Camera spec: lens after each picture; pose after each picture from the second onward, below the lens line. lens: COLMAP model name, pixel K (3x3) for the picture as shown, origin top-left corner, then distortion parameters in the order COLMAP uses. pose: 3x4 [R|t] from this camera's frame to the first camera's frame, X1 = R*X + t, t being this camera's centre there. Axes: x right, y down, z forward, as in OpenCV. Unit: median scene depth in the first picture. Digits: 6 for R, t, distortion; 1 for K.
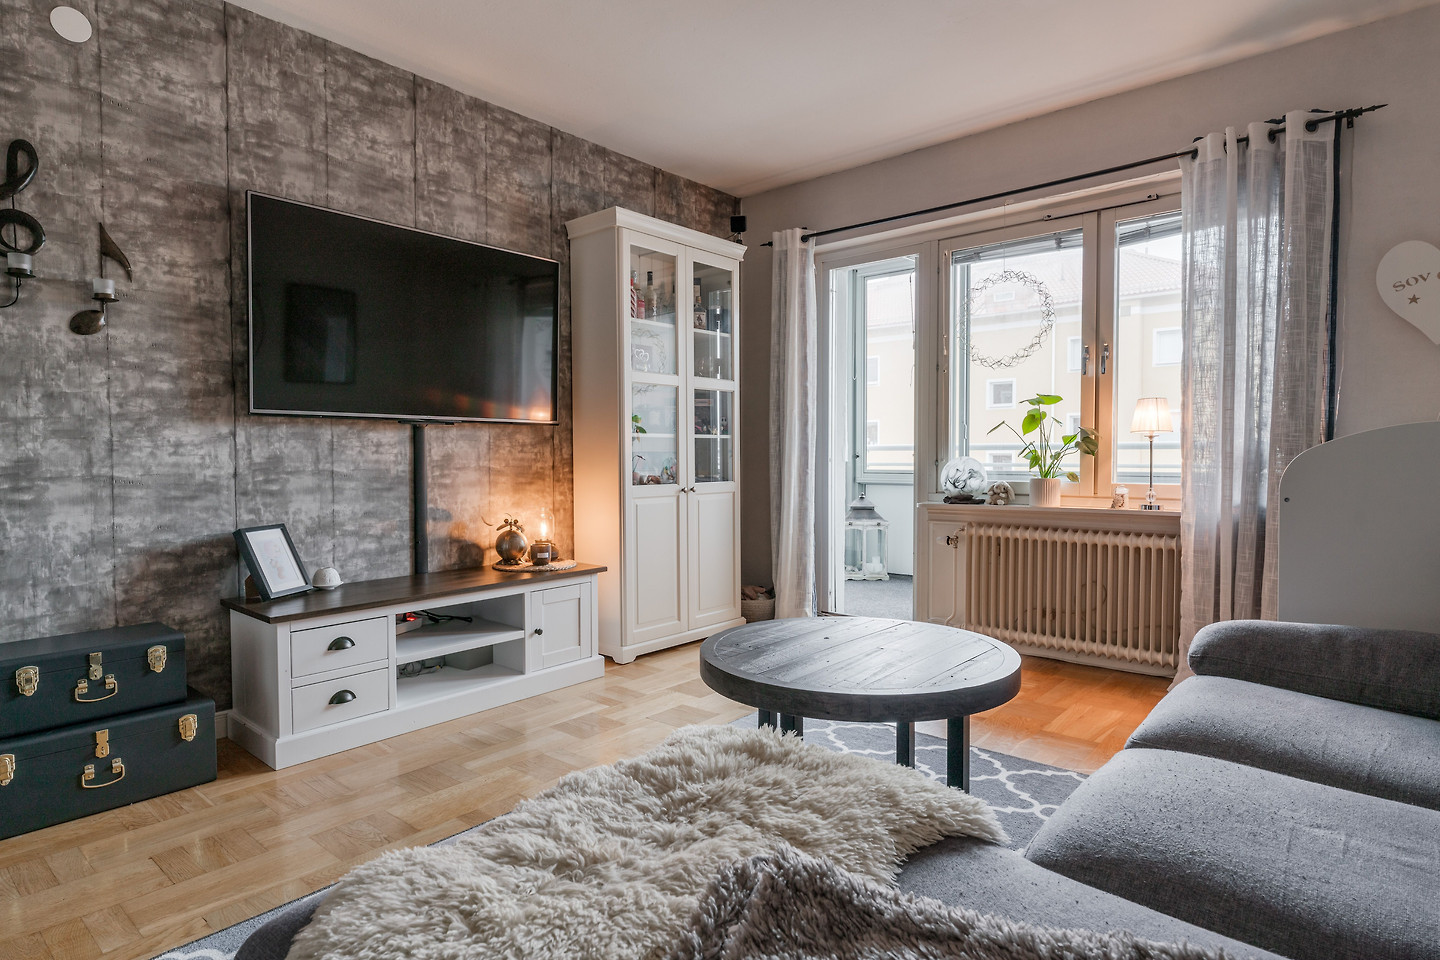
lens RADIAL K [[785.8, 0, 720.0], [0, 785.8, 480.0], [0, 0, 1]] dist [-0.000511, -0.000258]
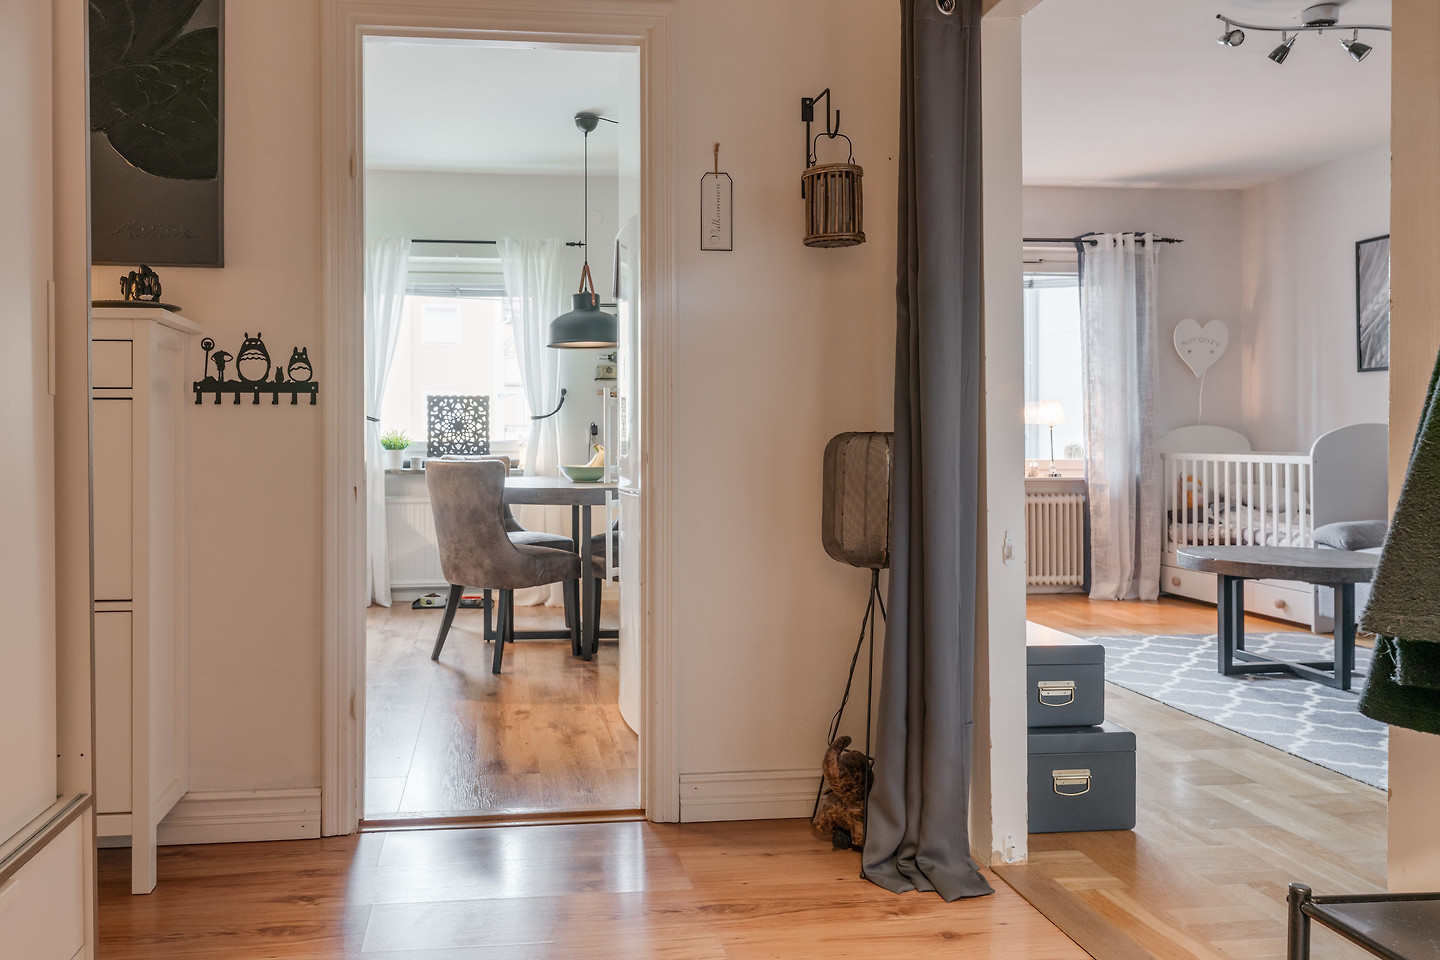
lens RADIAL K [[993.8, 0, 586.3], [0, 993.8, 432.9], [0, 0, 1]] dist [0.002315, -0.004822]
pose [[0.693762, 0.008990, 0.720148, -1.255510], [0.019168, 0.999337, -0.030941, -0.002989], [-0.719949, 0.035269, 0.693130, 0.324261]]
